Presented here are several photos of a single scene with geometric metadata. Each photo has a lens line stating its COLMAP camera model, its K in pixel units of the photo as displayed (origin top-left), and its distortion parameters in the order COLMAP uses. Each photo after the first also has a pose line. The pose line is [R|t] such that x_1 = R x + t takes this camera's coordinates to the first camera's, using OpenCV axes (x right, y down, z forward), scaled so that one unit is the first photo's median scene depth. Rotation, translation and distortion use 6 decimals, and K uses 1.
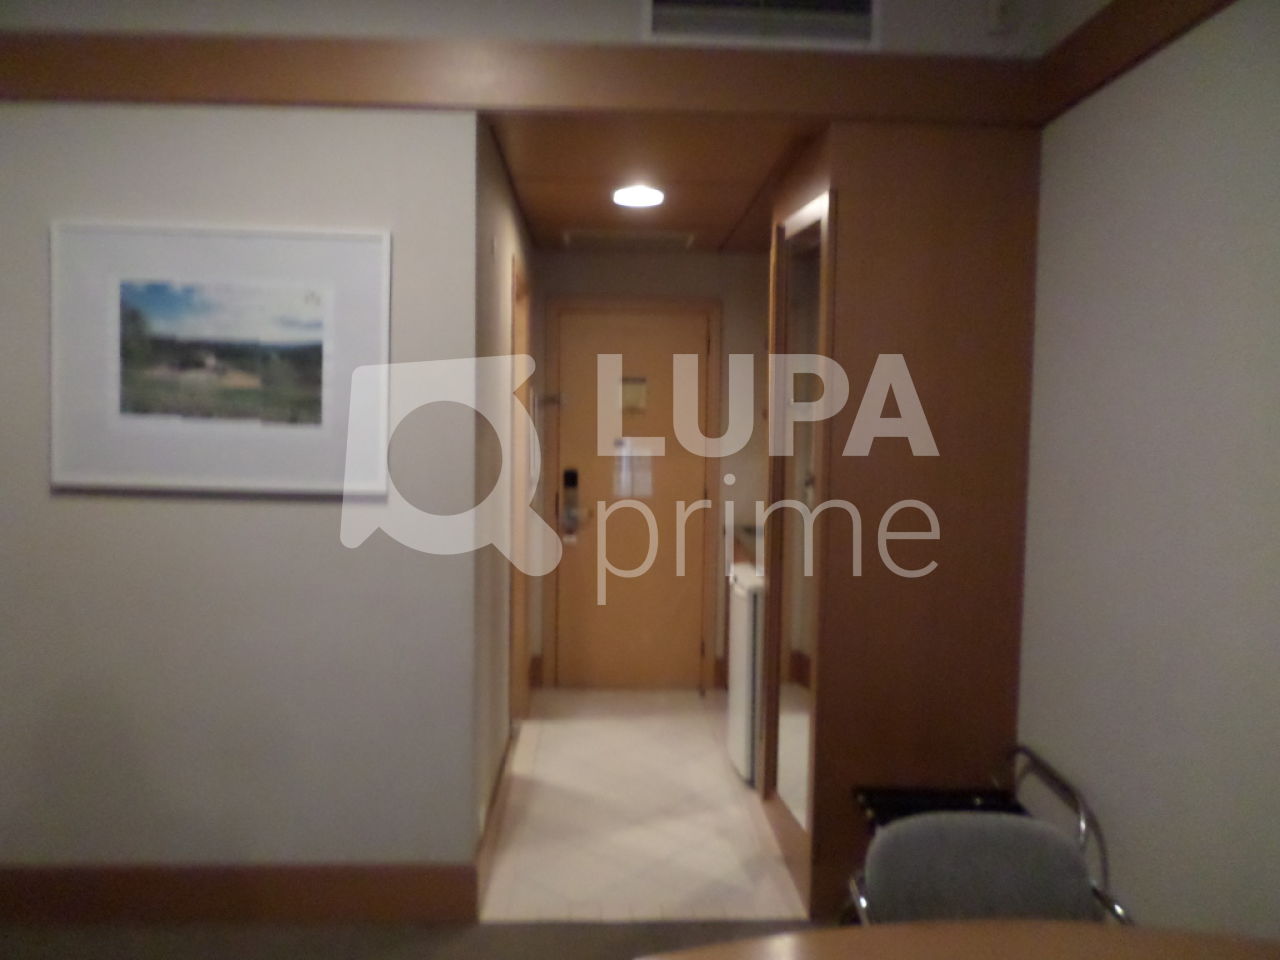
lens RADIAL K [[925.9, 0, 640.8], [0, 925.9, 476.0], [0, 0, 1]] dist [-0.008147, -0.001897]
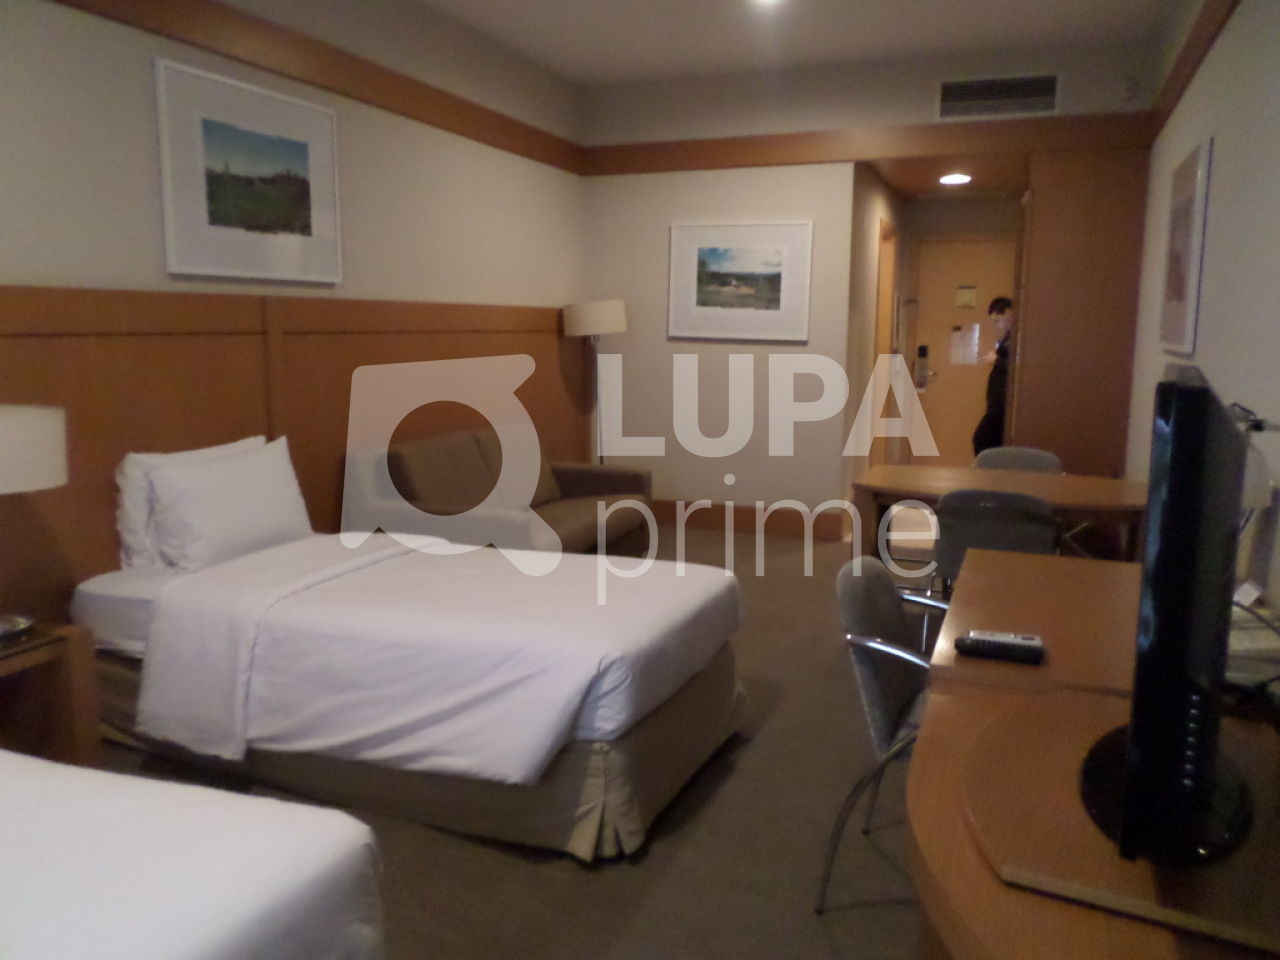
lens RADIAL K [[925.9, 0, 644.5], [0, 925.9, 479.8], [0, 0, 1]] dist [-0.008147, -0.001897]
pose [[0.901831, 0.065327, -0.427121, 0.342518], [-0.024563, 0.994657, 0.100267, 0.137001], [0.431389, -0.079933, 0.898618, -1.183251]]
